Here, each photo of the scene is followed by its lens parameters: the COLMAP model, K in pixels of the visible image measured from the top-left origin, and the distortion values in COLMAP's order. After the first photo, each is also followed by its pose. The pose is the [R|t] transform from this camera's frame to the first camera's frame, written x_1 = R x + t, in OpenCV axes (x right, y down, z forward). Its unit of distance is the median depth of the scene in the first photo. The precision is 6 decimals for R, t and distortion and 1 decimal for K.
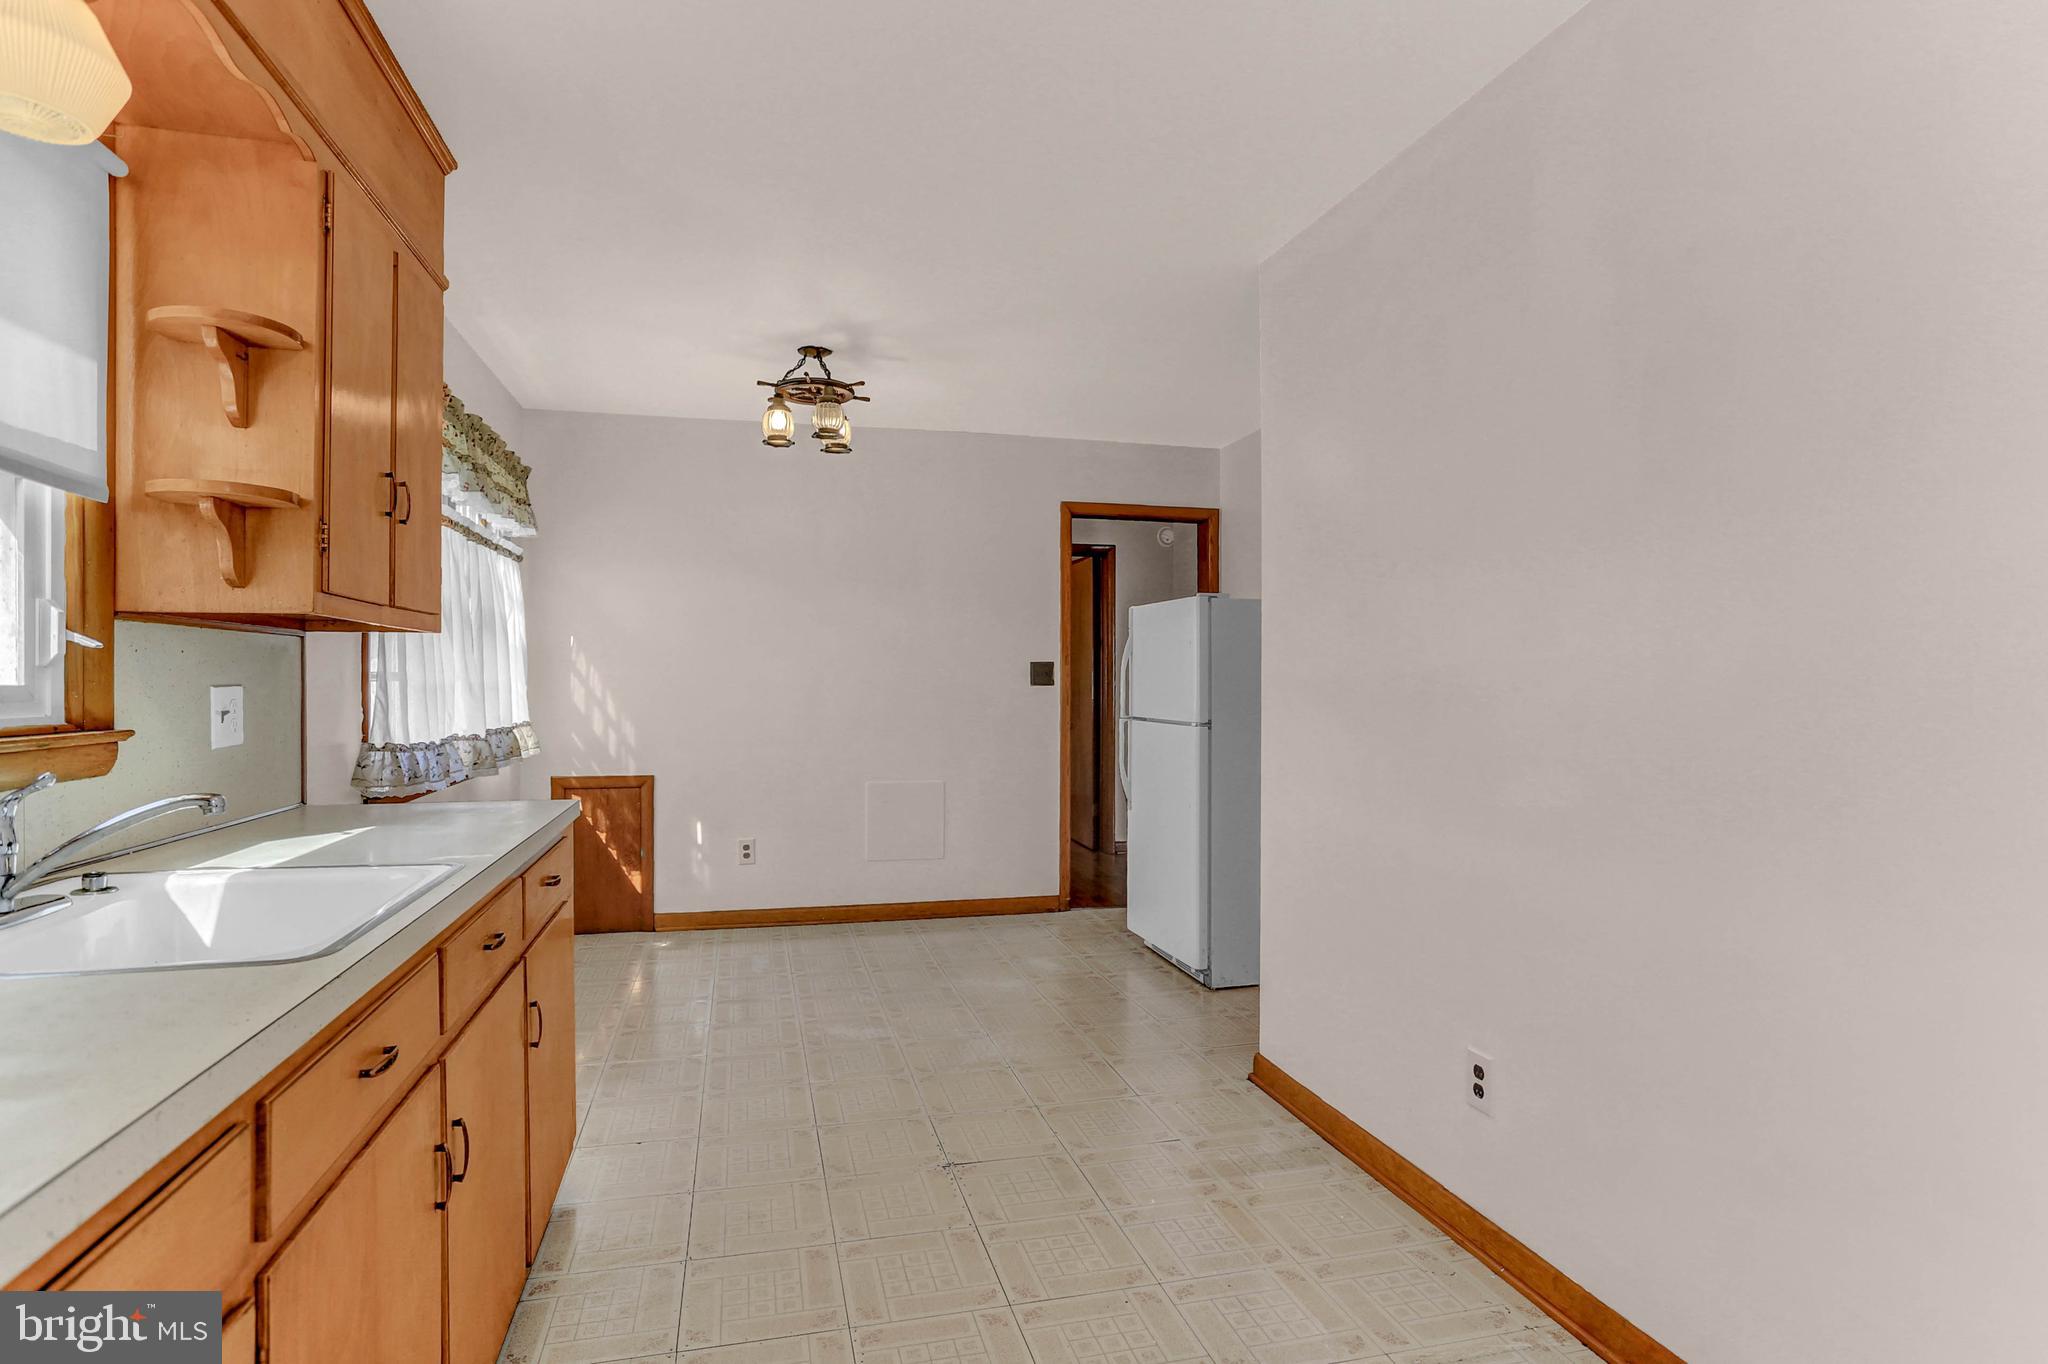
lens RADIAL K [[1059.9, 0, 1027.8], [0, 1059.9, 673.8], [0, 0, 1]] dist [-0.056147, 0.042613]
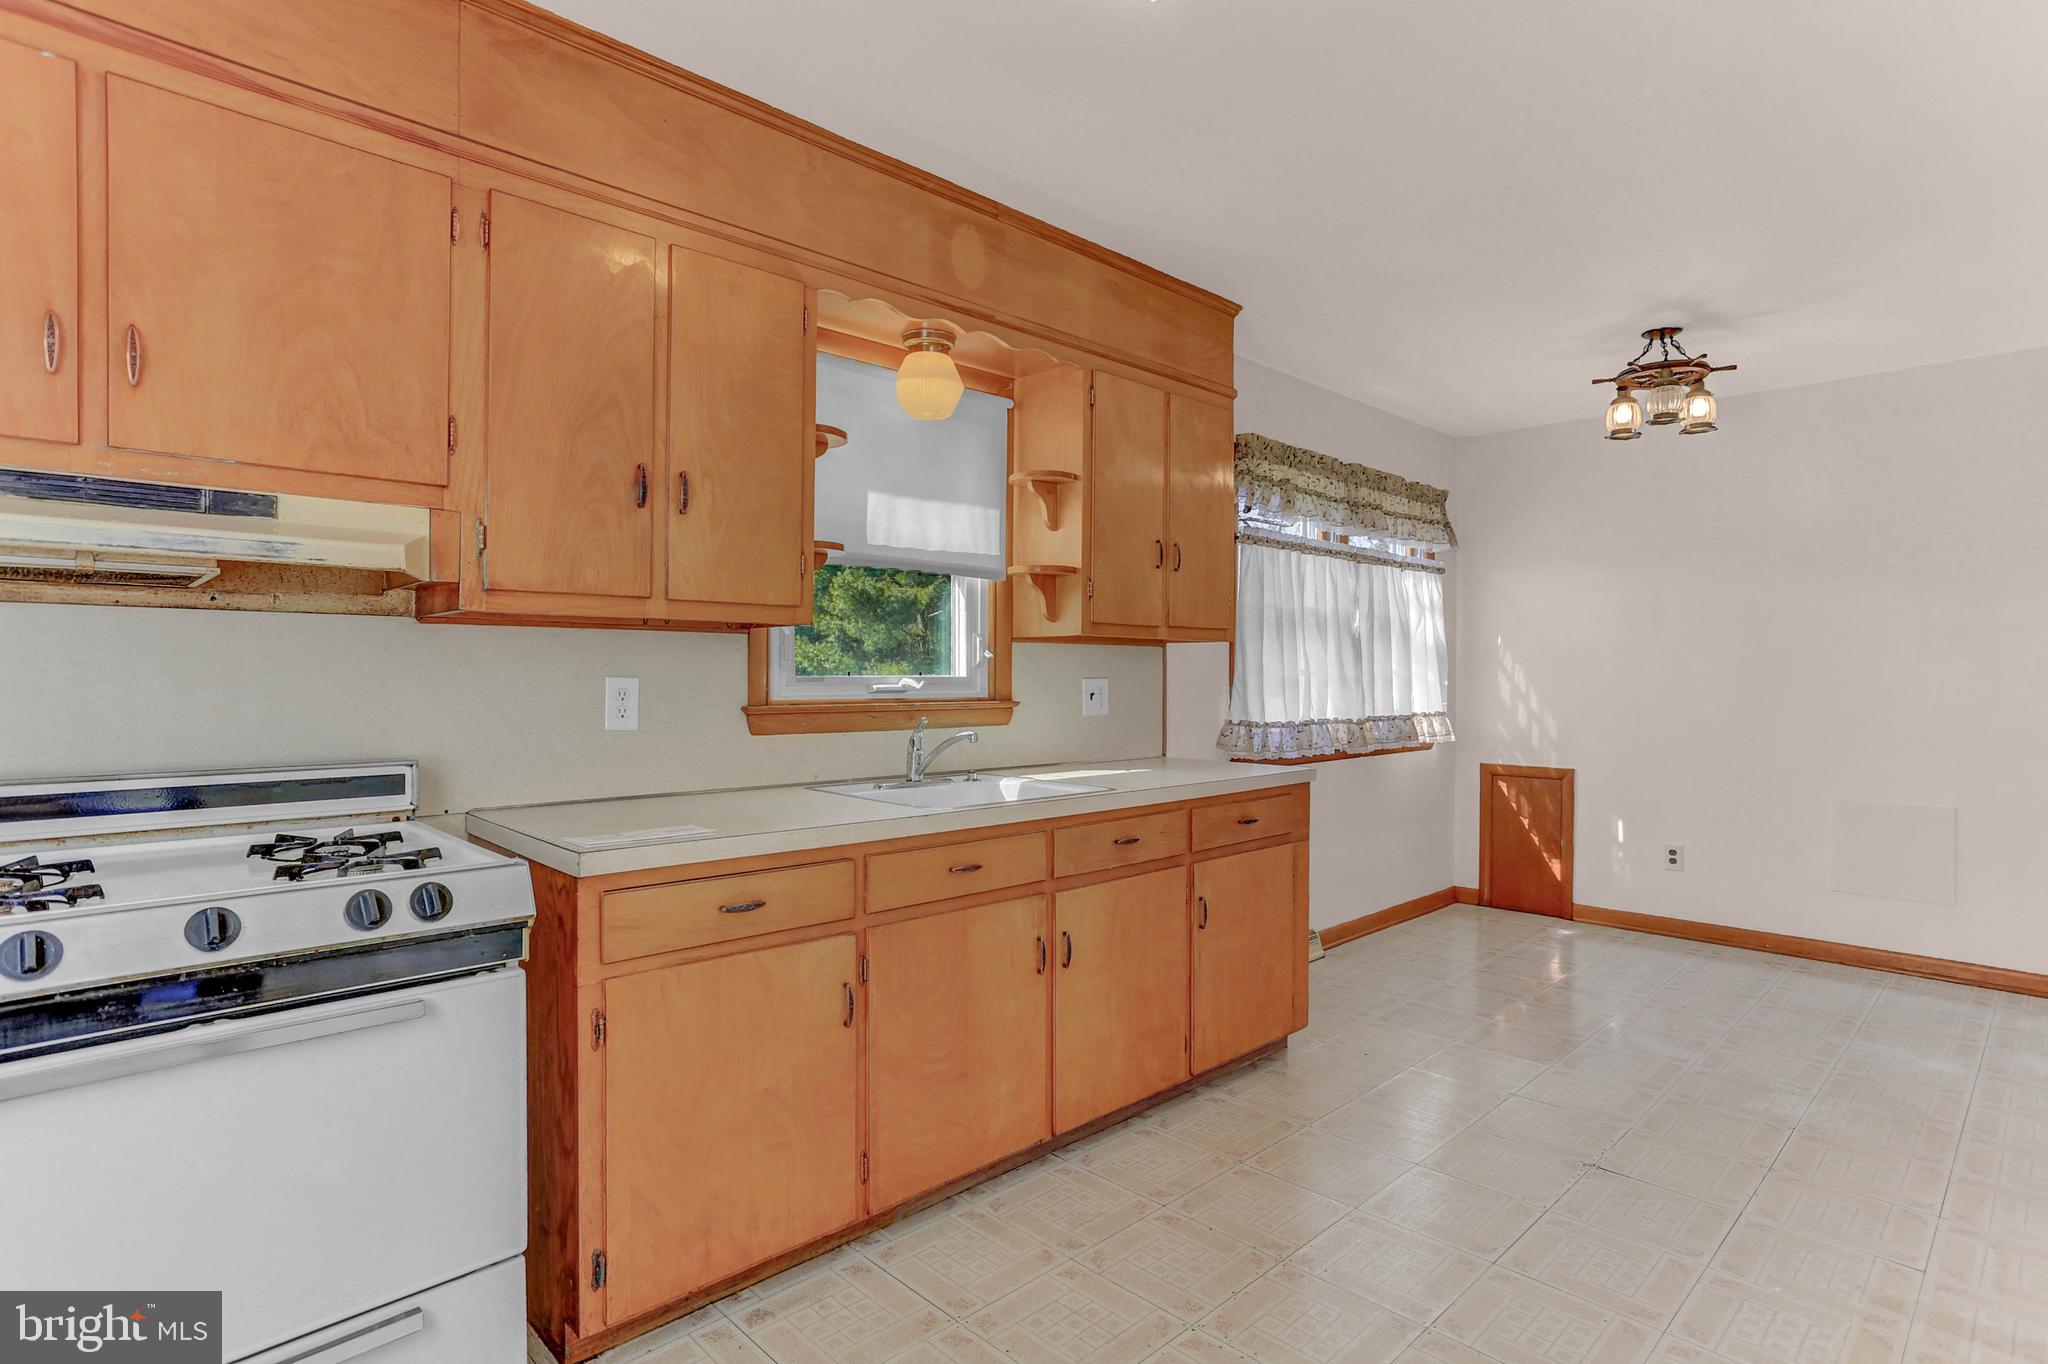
lens RADIAL K [[1059.9, 0, 1027.8], [0, 1059.9, 673.8], [0, 0, 1]] dist [-0.056147, 0.042613]
pose [[0.506283, 0.002907, -0.862362, 0.318866], [0.000365, 0.999994, 0.003586, -0.000717], [0.862367, -0.002130, 0.506279, 0.025579]]
